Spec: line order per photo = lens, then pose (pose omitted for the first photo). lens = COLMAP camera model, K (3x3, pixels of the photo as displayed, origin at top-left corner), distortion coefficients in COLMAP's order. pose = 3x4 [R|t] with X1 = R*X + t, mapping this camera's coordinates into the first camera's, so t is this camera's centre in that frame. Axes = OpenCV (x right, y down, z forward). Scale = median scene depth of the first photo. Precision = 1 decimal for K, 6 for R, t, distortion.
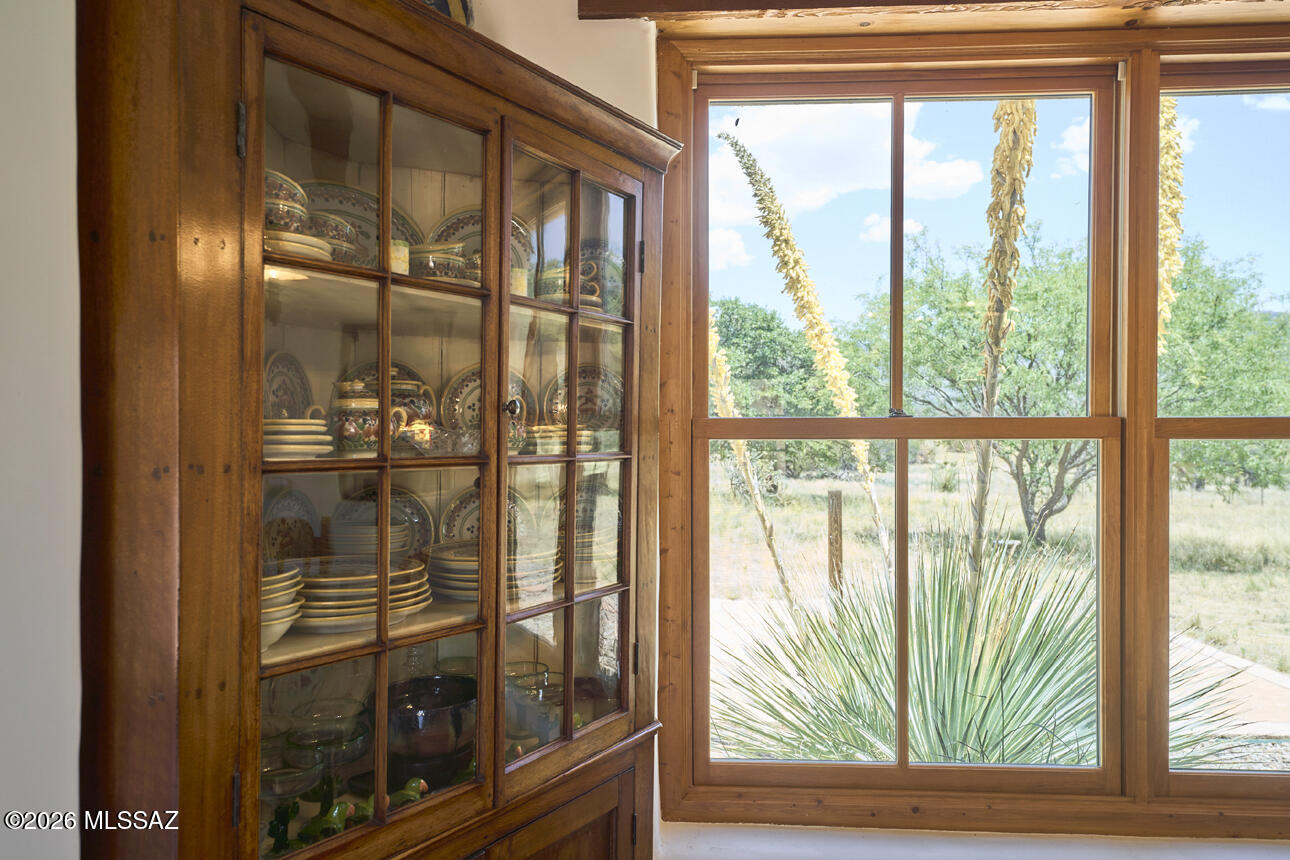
lens RADIAL K [[893.6, 0, 643.8], [0, 893.6, 427.6], [0, 0, 1]] dist [0.039280, 0.008048]
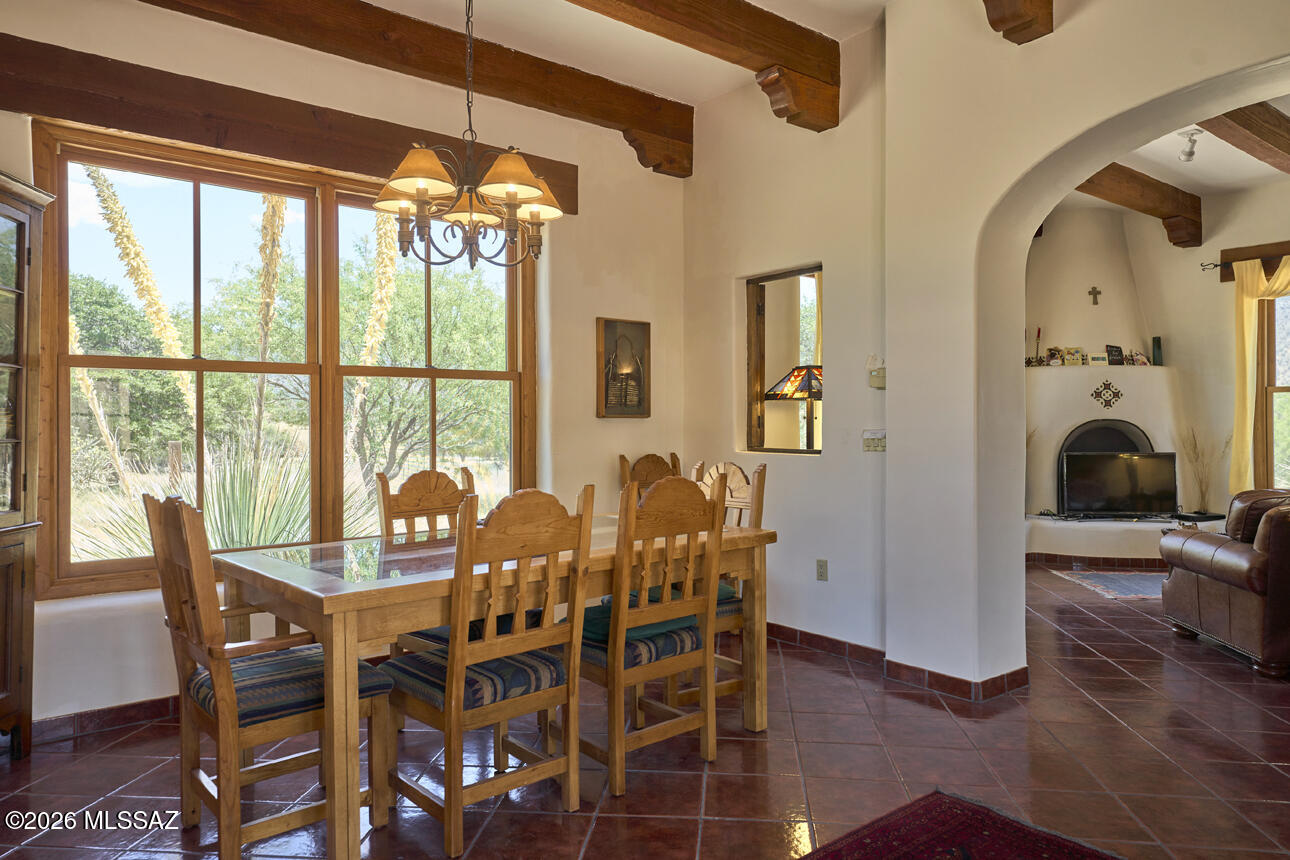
lens RADIAL K [[893.6, 0, 651.1], [0, 893.6, 422.3], [0, 0, 1]] dist [0.039280, 0.008048]
pose [[0.778458, 0.001346, 0.627695, -0.127887], [-0.001894, 0.999998, 0.000205, 0.097537], [-0.627694, -0.001349, 0.778459, -0.852020]]
